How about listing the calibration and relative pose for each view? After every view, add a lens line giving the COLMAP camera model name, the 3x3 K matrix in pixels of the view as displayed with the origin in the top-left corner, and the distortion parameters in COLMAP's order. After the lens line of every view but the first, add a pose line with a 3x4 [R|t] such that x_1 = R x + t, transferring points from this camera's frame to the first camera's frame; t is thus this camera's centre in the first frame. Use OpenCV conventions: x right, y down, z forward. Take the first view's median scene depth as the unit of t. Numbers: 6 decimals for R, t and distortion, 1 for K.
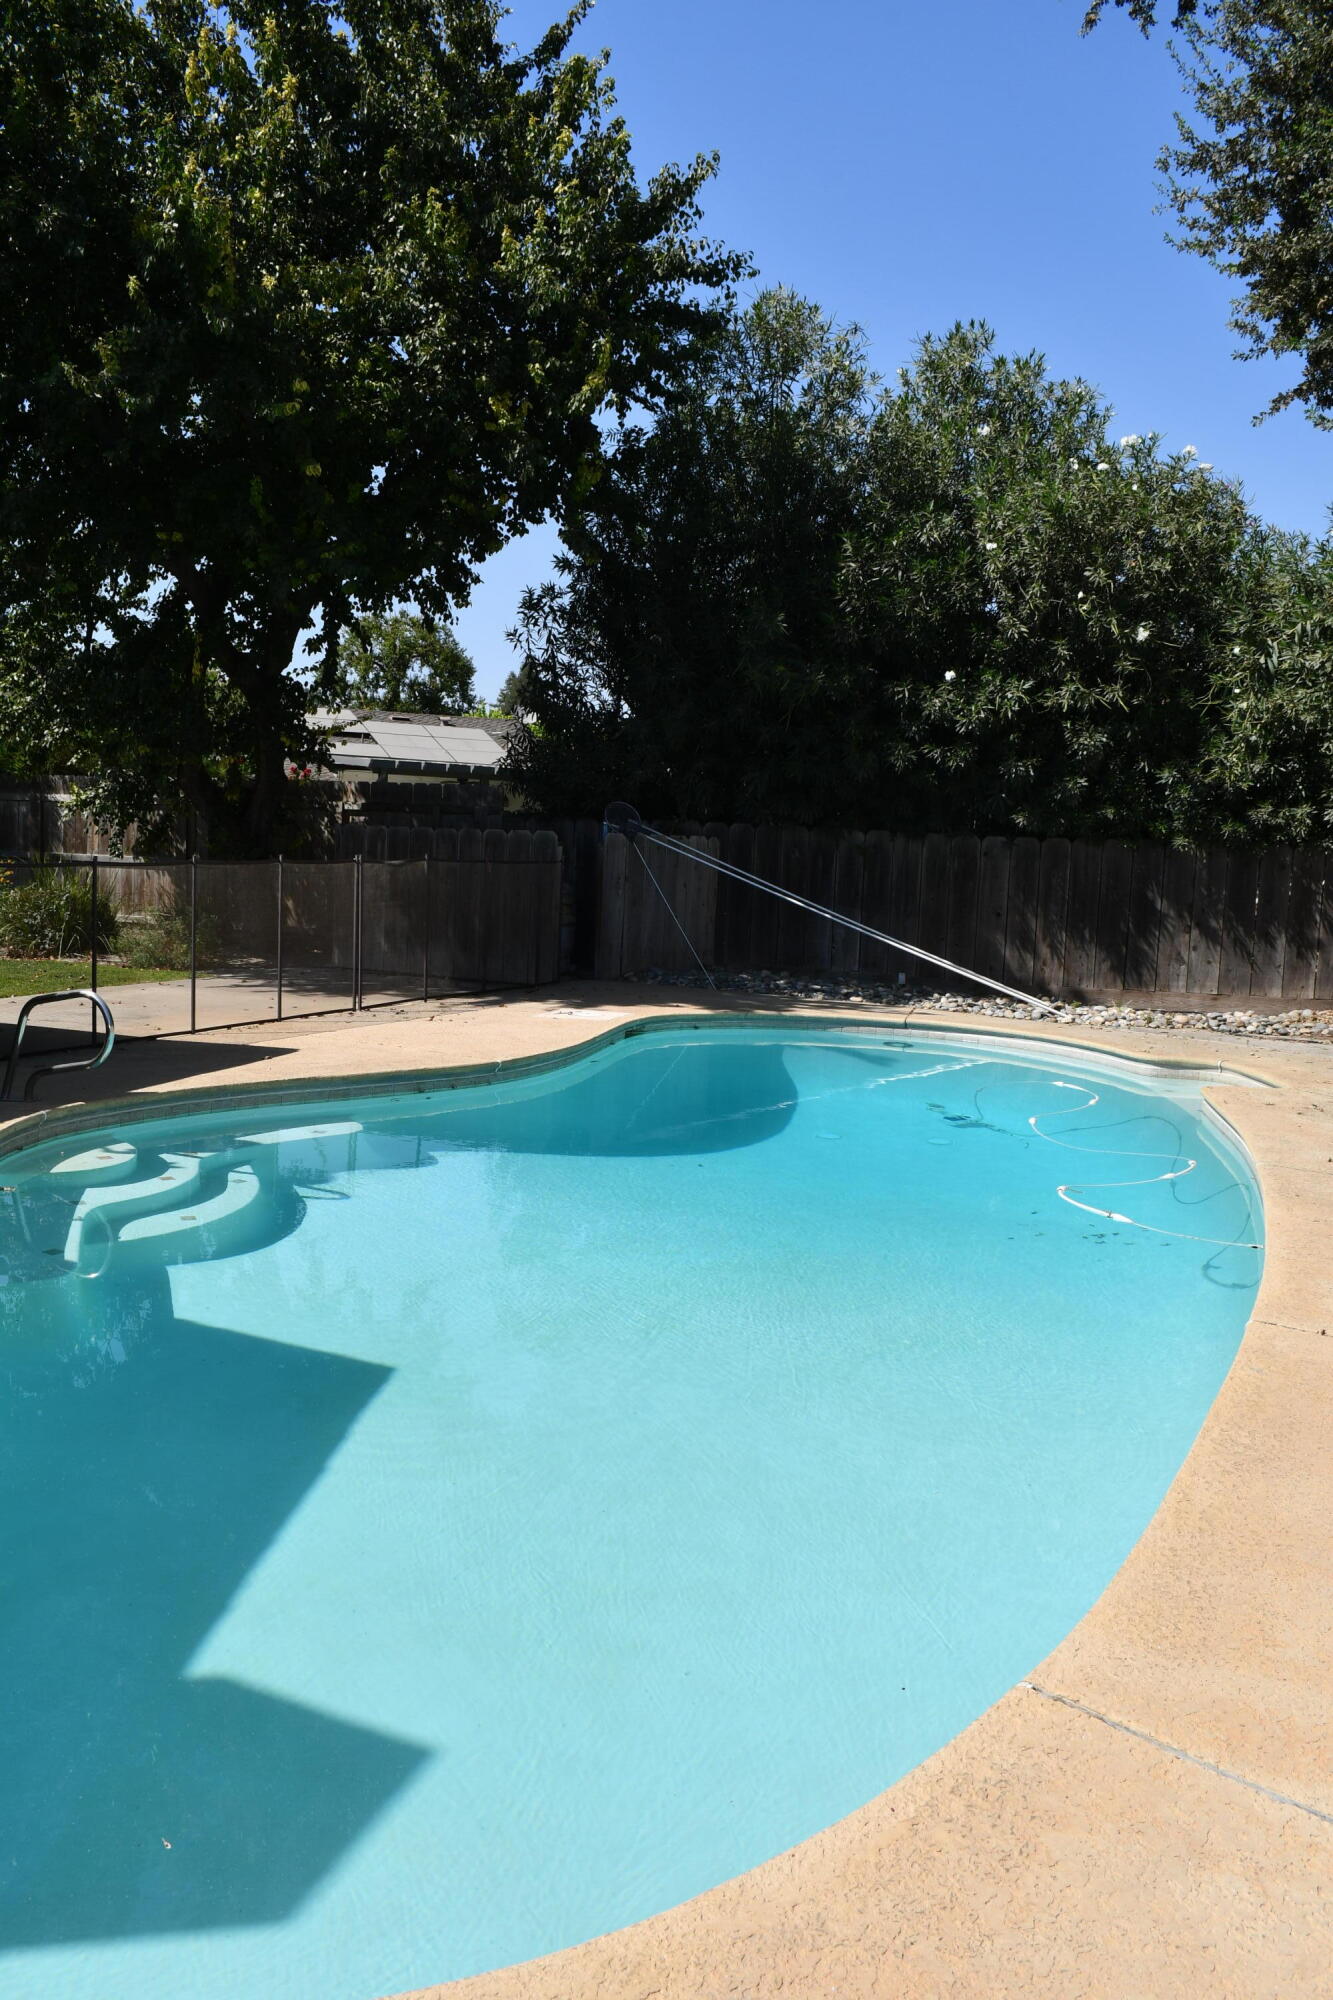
lens RADIAL K [[1568.2, 0, 666.5], [0, 1568.2, 1000.0], [0, 0, 1]] dist [-0.088065, 0.031083]
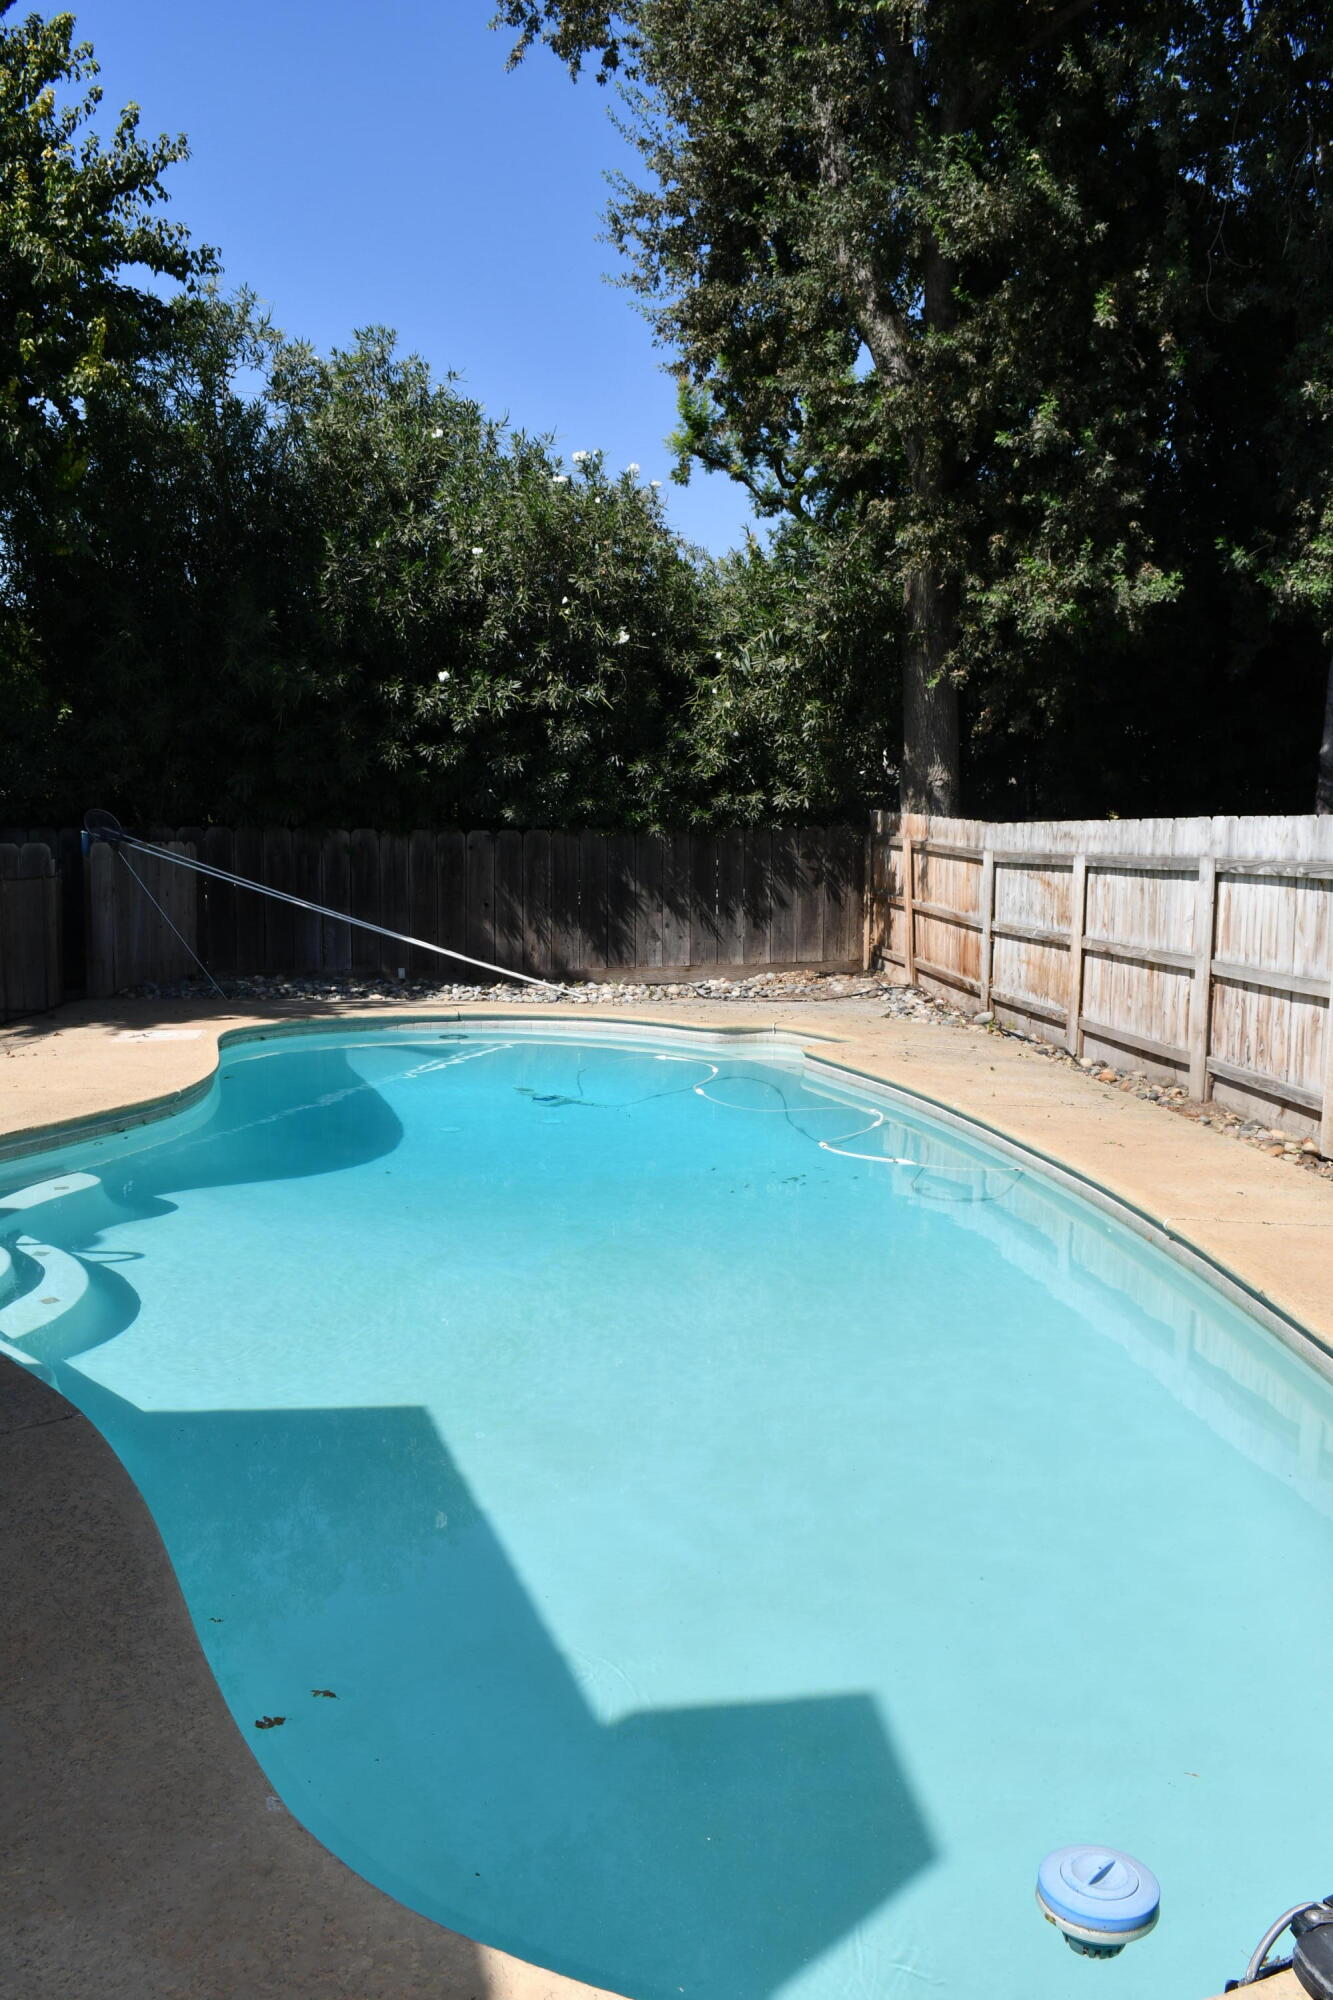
lens RADIAL K [[1554.0, 0, 666.5], [0, 1554.0, 1000.0], [0, 0, 1]] dist [-0.089260, -0.007047]
pose [[0.882912, -0.083041, 0.462137, -0.175289], [0.079618, 0.996461, 0.026943, -0.010580], [-0.462739, 0.013006, 0.886399, 0.030226]]
